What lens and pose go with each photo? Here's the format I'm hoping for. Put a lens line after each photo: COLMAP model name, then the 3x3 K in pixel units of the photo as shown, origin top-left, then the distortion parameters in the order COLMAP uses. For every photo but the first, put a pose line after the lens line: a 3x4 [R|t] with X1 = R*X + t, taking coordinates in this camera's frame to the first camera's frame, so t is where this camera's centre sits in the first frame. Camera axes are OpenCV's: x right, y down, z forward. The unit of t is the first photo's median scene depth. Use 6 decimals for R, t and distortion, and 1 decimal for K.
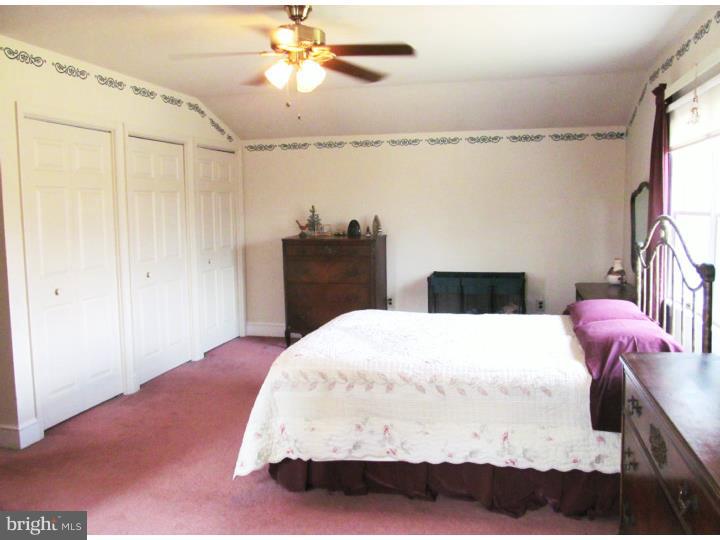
lens RADIAL K [[597.6, 0, 360.0], [0, 597.6, 270.0], [0, 0, 1]] dist [-0.058156, 0.015628]
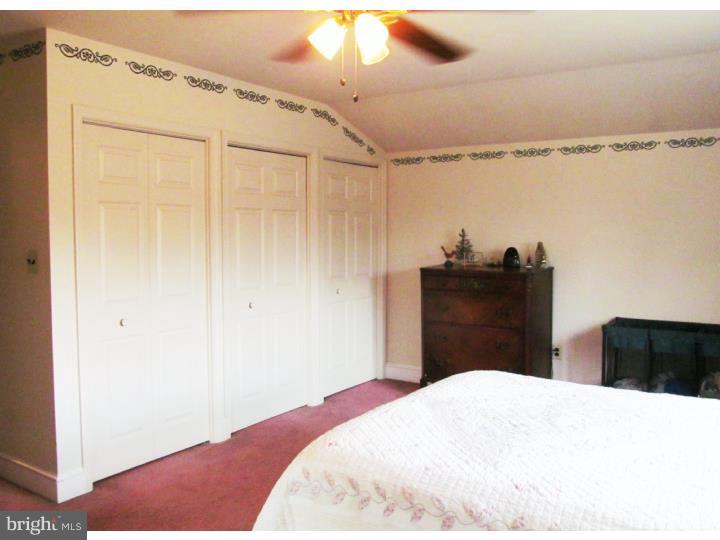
lens RADIAL K [[617.2, 0, 360.0], [0, 617.2, 270.0], [0, 0, 1]] dist [-0.052166, 0.006447]
pose [[0.944653, 0.032168, -0.326490, 0.071592], [-0.046216, 0.998306, -0.035357, -0.015475], [0.324799, 0.048489, 0.944539, 0.164126]]
